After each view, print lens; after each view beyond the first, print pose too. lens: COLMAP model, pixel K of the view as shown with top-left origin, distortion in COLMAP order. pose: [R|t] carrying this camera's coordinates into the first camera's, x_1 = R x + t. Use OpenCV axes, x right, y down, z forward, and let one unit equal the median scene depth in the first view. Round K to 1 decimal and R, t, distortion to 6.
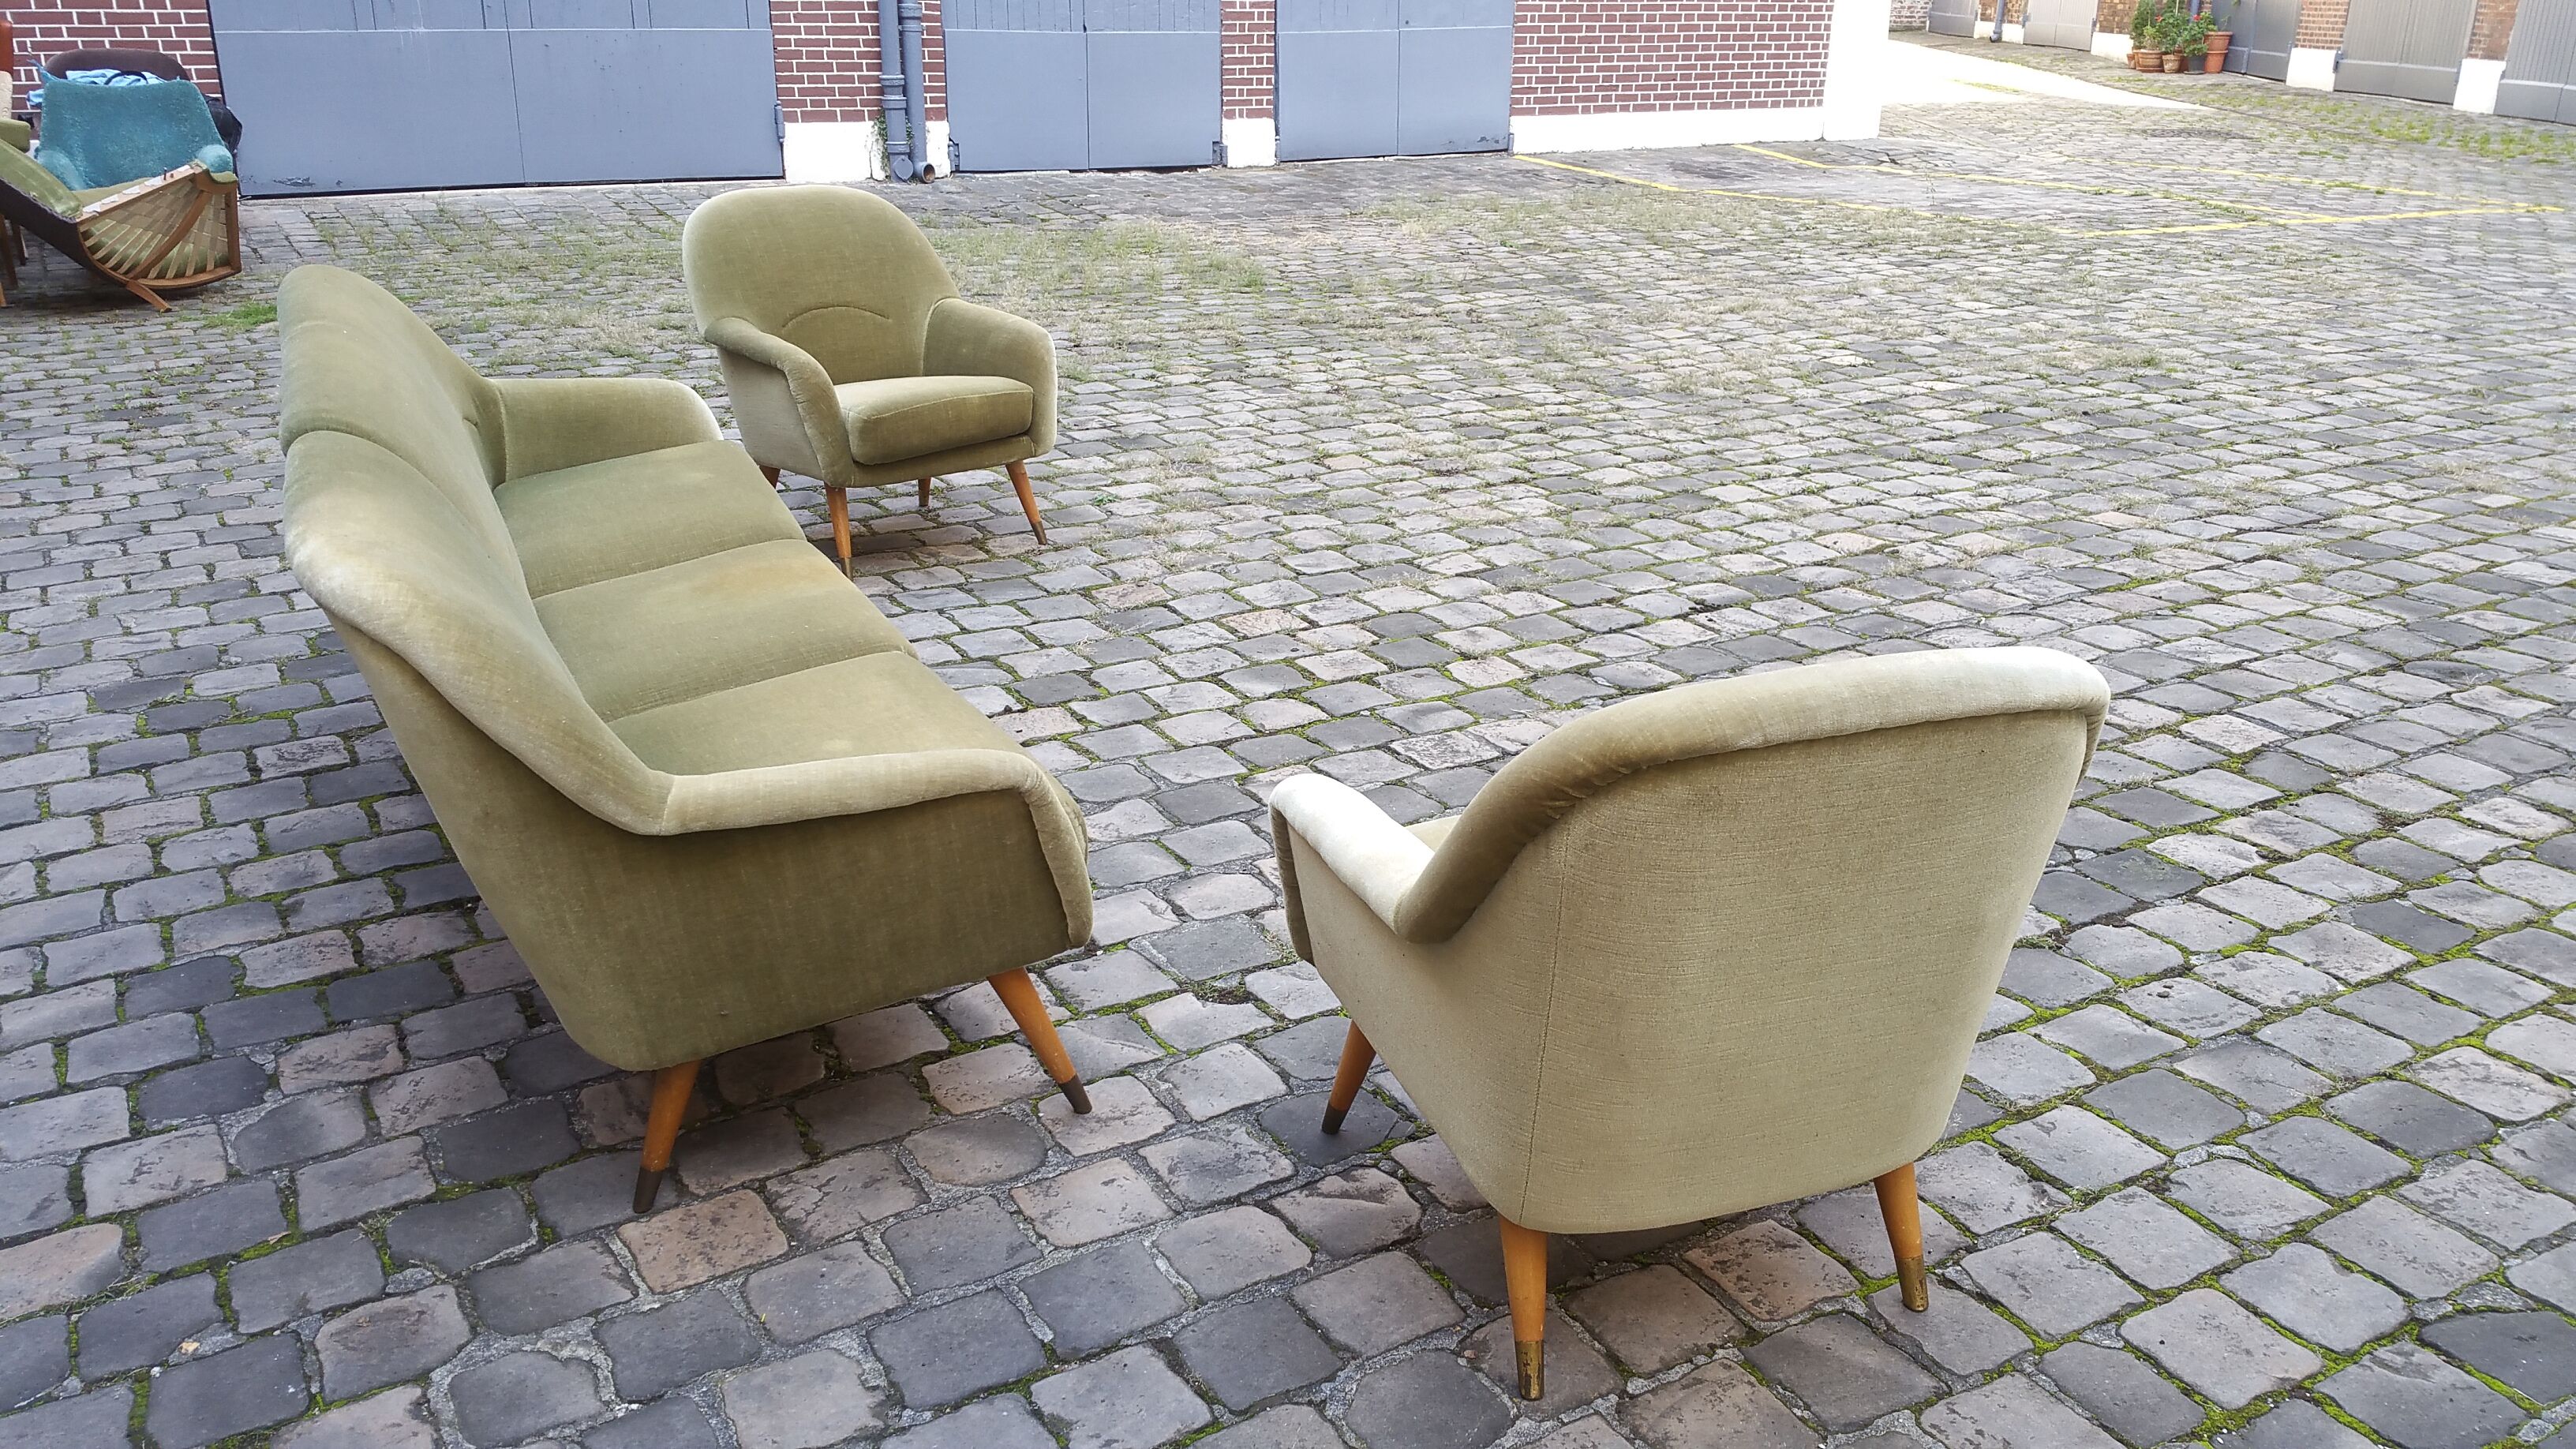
lens RADIAL K [[2040.8, 0, 1322.9], [0, 2040.8, 758.5], [0, 0, 1]] dist [0.160109, -0.348075]
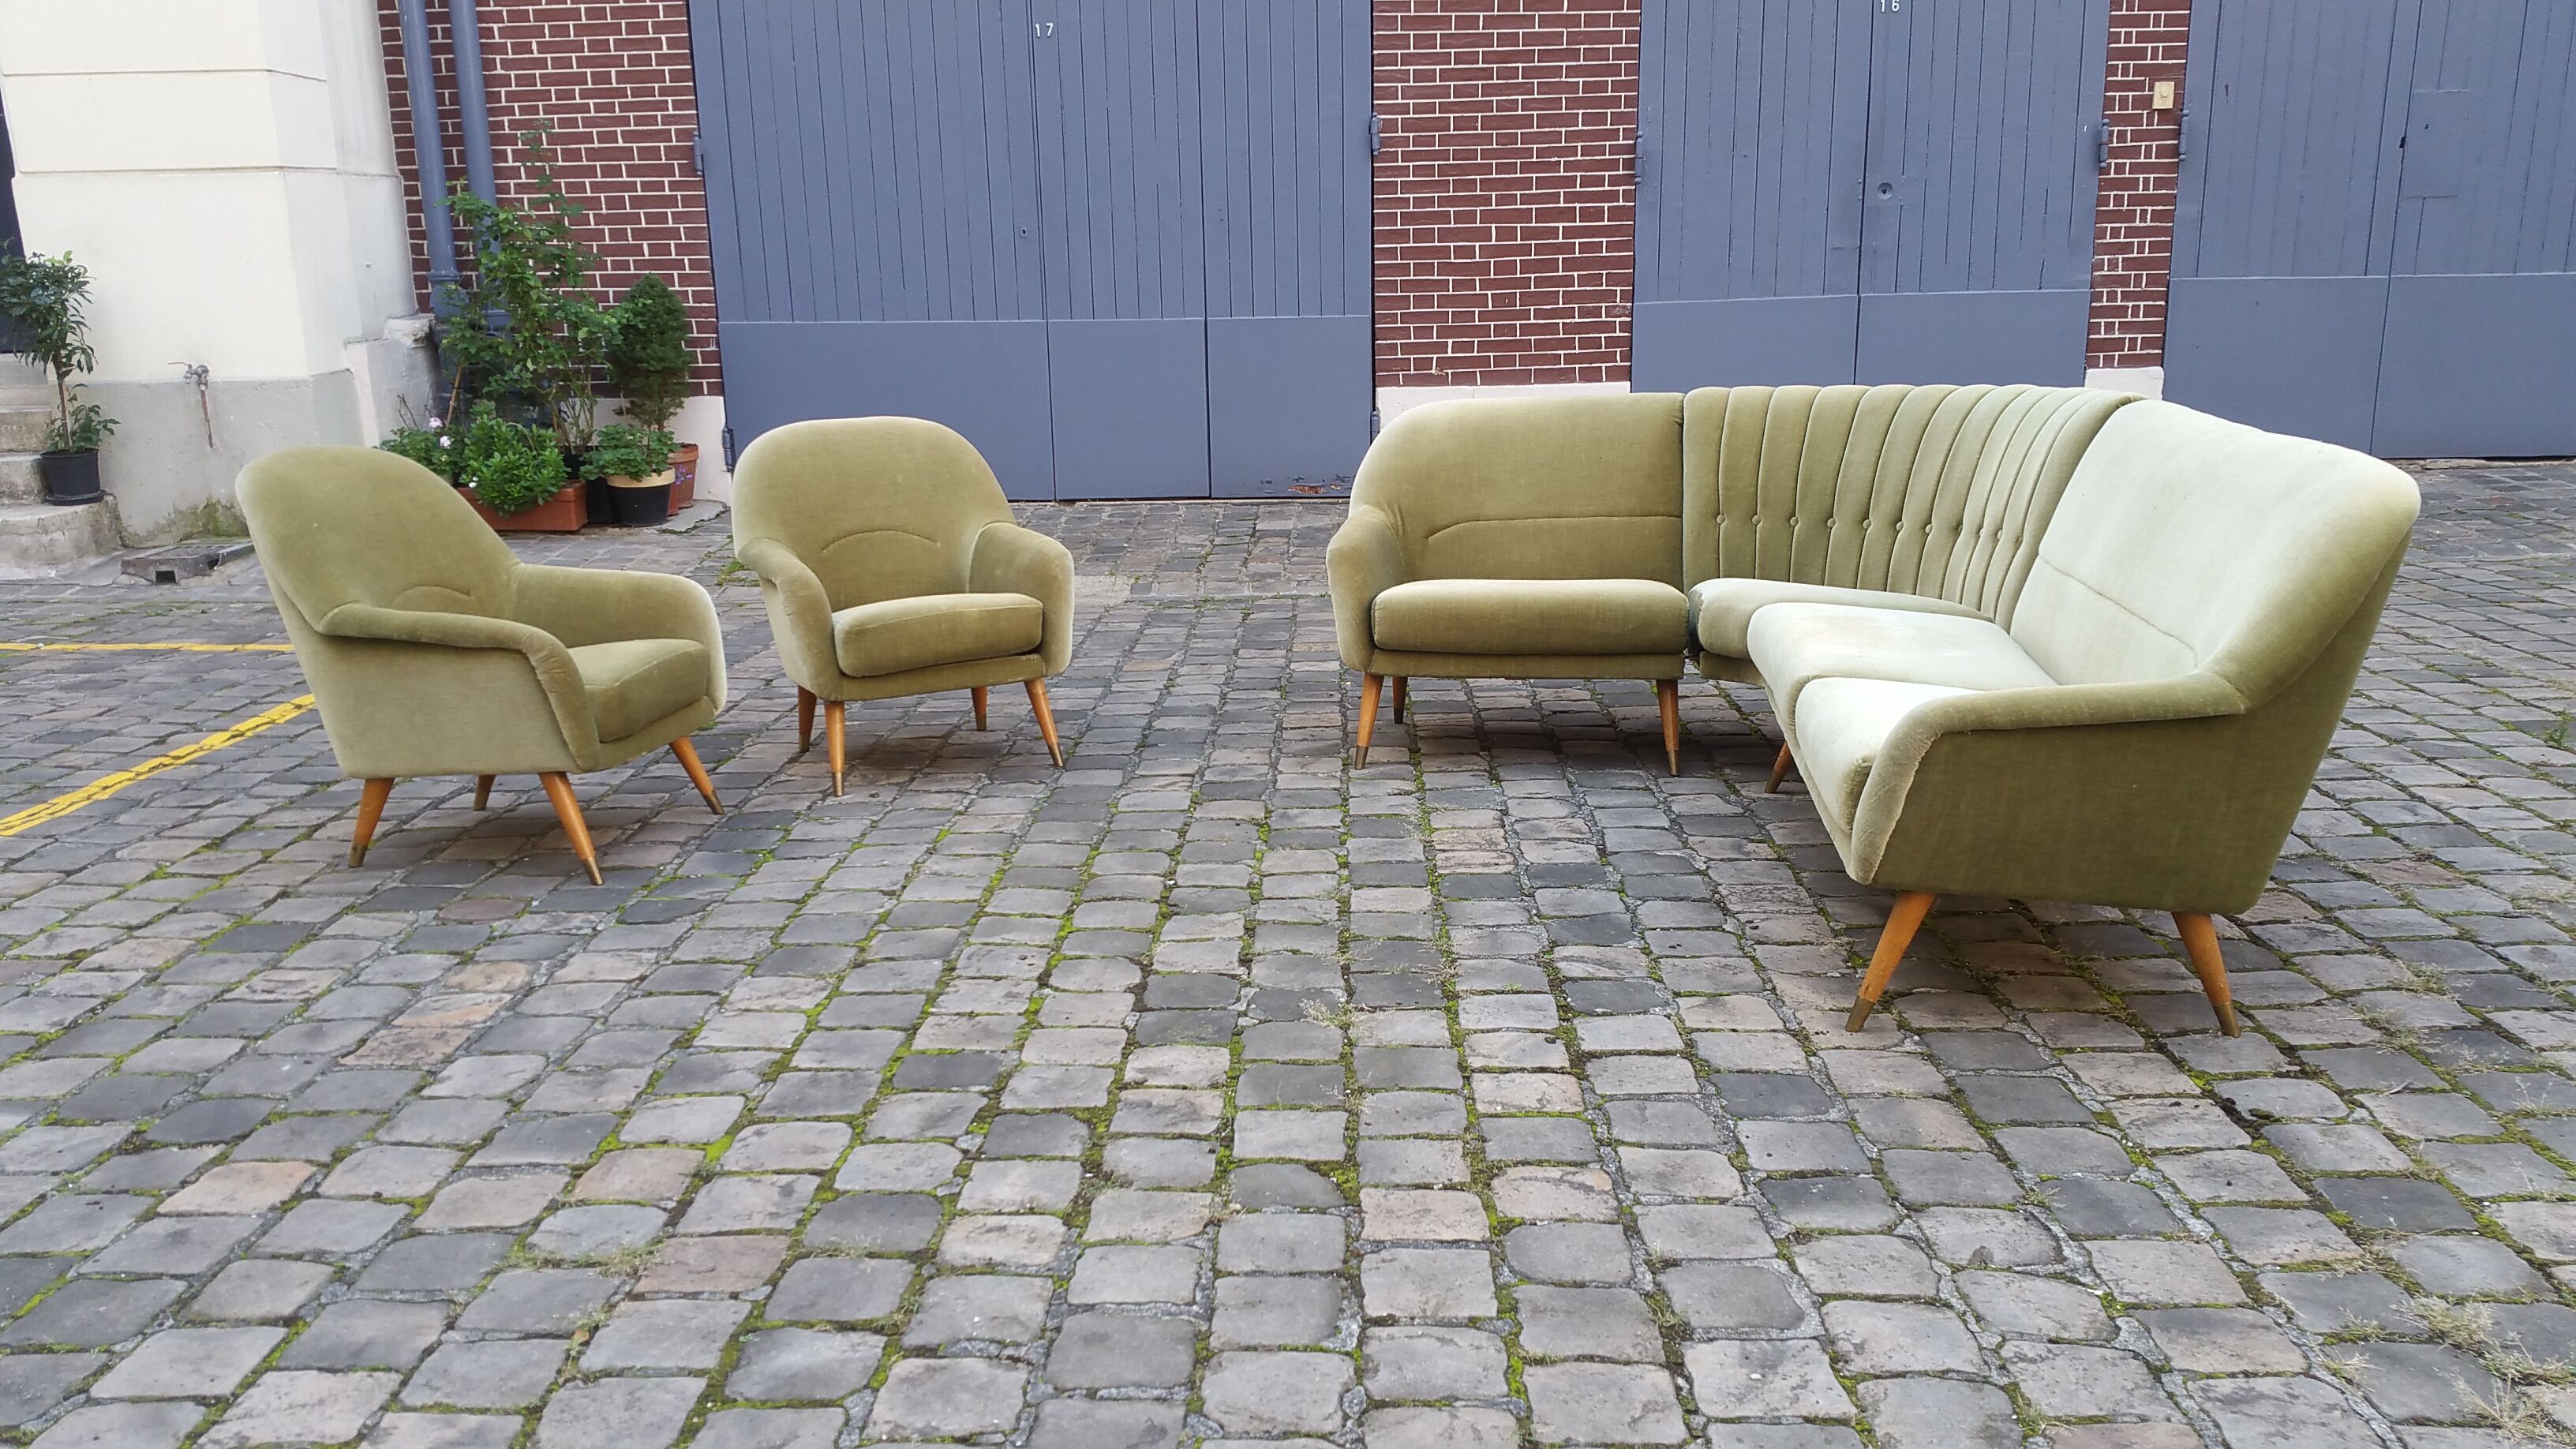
lens RADIAL K [[2081.1, 0, 1292.5], [0, 2081.1, 796.5], [0, 0, 1]] dist [0.165938, -0.374505]
pose [[-0.523748, 0.227964, -0.820805, 0.783078], [-0.290438, 0.858014, 0.423624, -0.320398], [0.800833, 0.460265, -0.383174, 0.926996]]
